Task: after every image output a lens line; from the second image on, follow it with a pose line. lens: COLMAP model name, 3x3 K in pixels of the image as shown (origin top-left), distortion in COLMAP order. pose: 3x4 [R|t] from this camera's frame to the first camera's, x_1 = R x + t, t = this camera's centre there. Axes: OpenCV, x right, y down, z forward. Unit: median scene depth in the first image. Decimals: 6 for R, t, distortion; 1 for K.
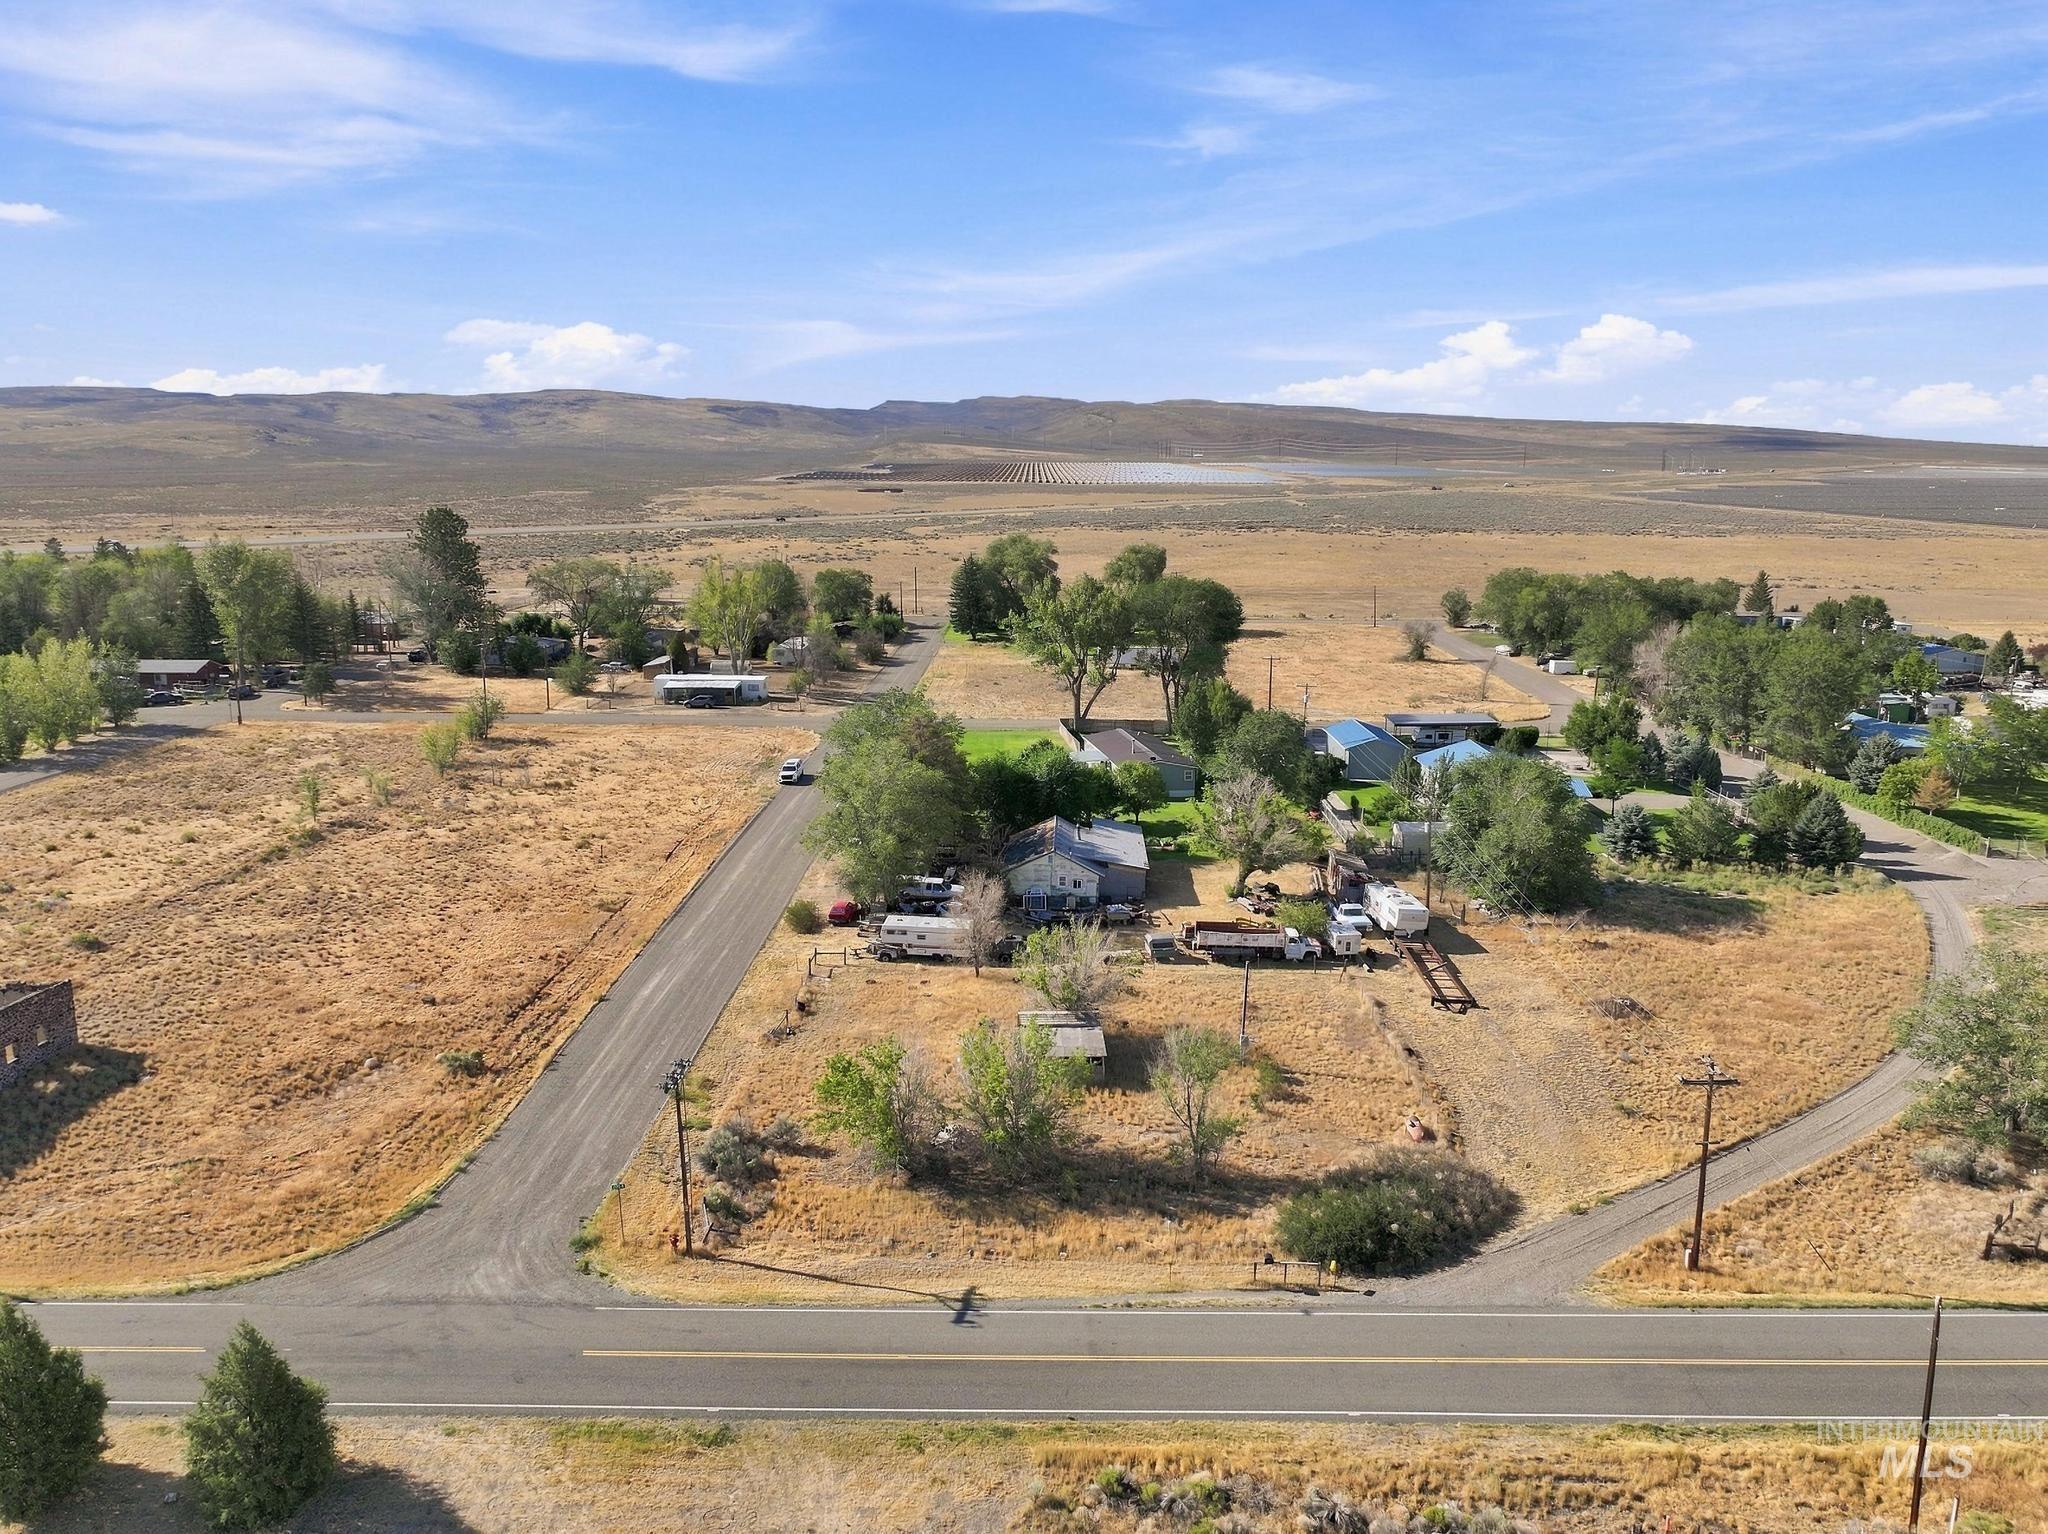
lens RADIAL K [[1441.7, 0, 1030.7], [0, 1441.7, 757.0], [0, 0, 1]] dist [0.001404, 0.012628]
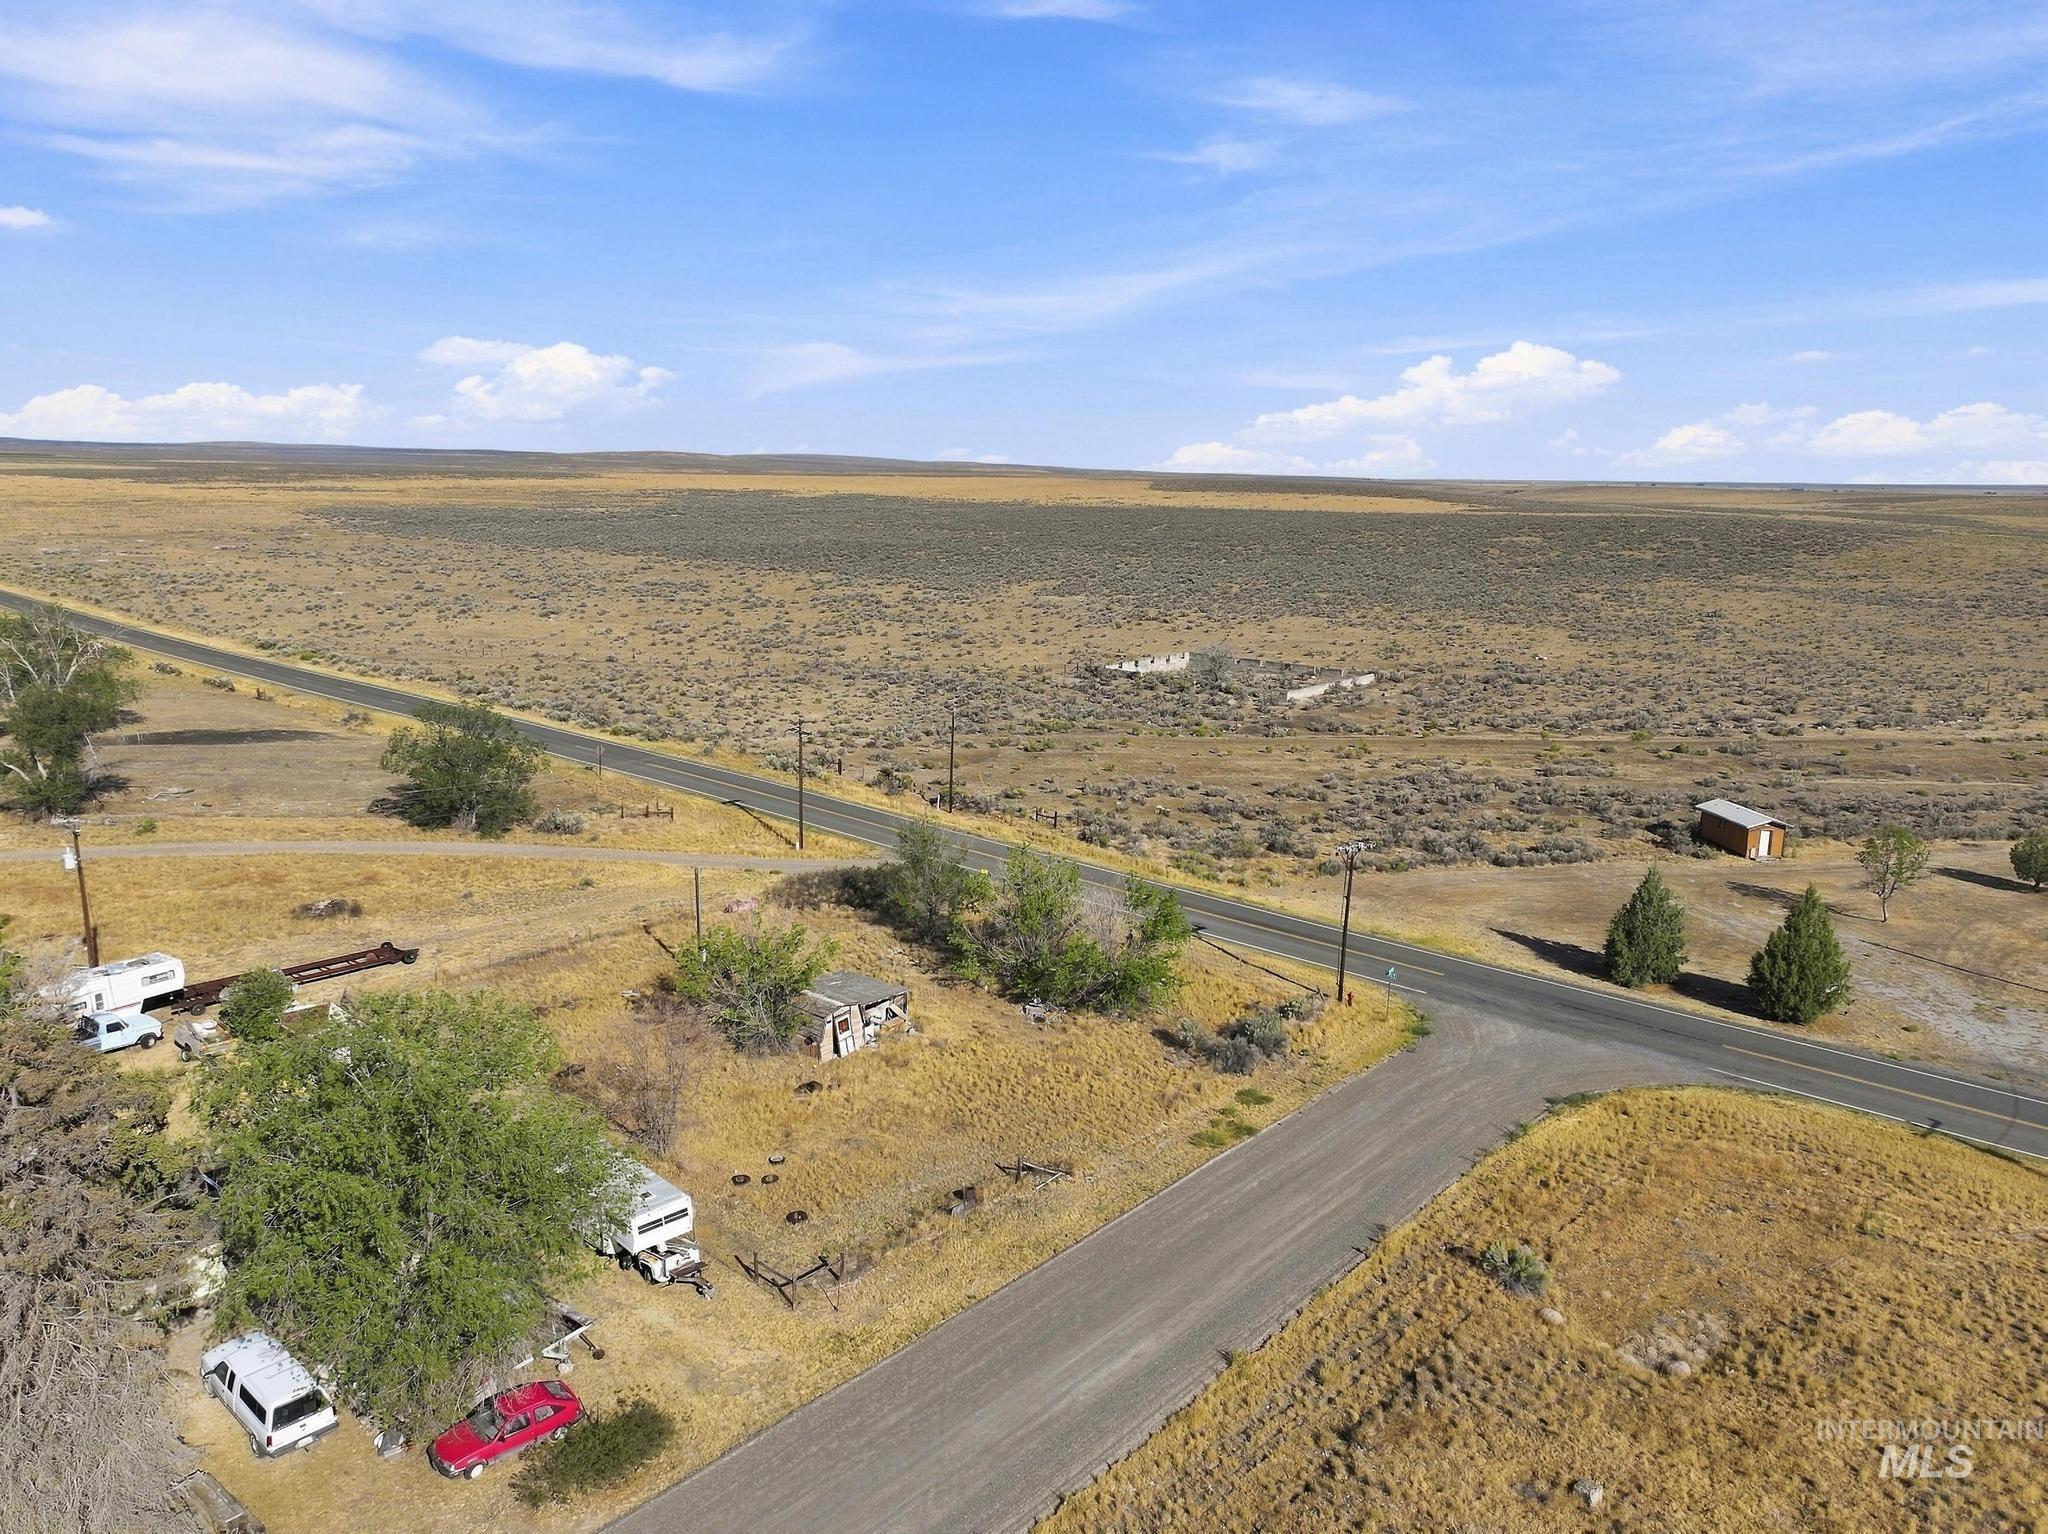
lens RADIAL K [[1441.7, 0, 1030.7], [0, 1441.7, 757.0], [0, 0, 1]] dist [0.001404, 0.012628]
pose [[-0.764405, -0.150496, 0.626925, -0.486885], [0.104393, 0.930654, 0.350694, -0.189325], [-0.636228, 0.333519, -0.695686, 1.232070]]
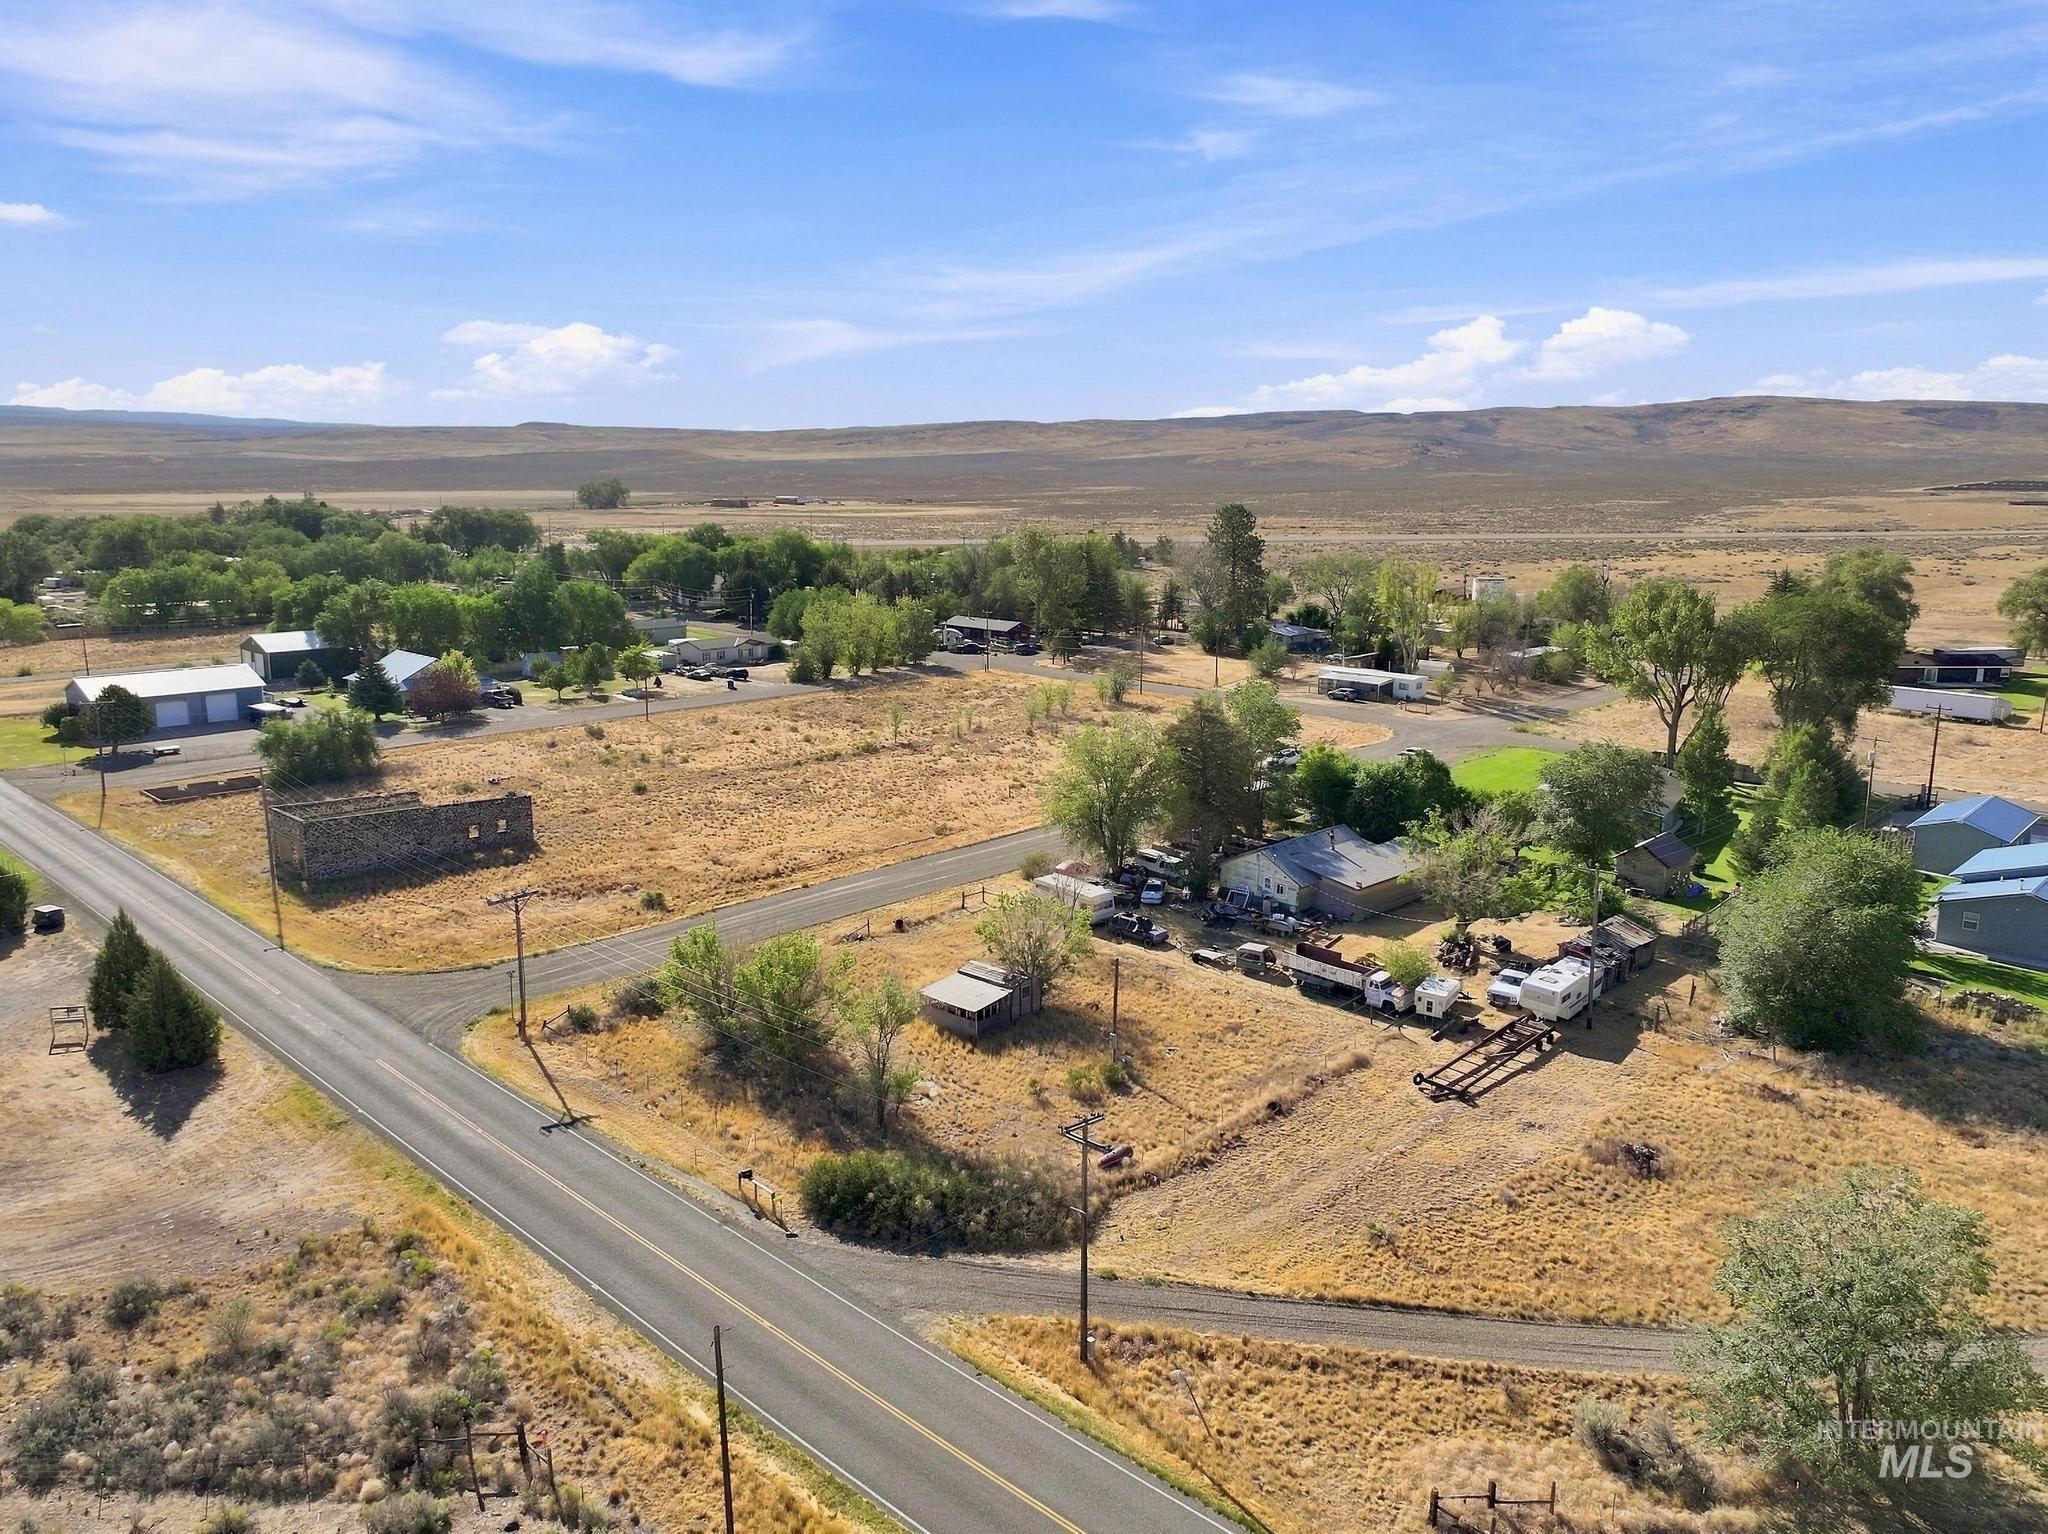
lens RADIAL K [[1436.8, 0, 1031.7], [0, 1436.8, 770.2], [0, 0, 1]] dist [0.009317, 0.004513]
pose [[0.727172, 0.138061, -0.672429, 0.608710], [-0.137165, 0.989035, 0.054735, -0.021478], [0.672612, 0.052432, 0.738135, 0.207249]]
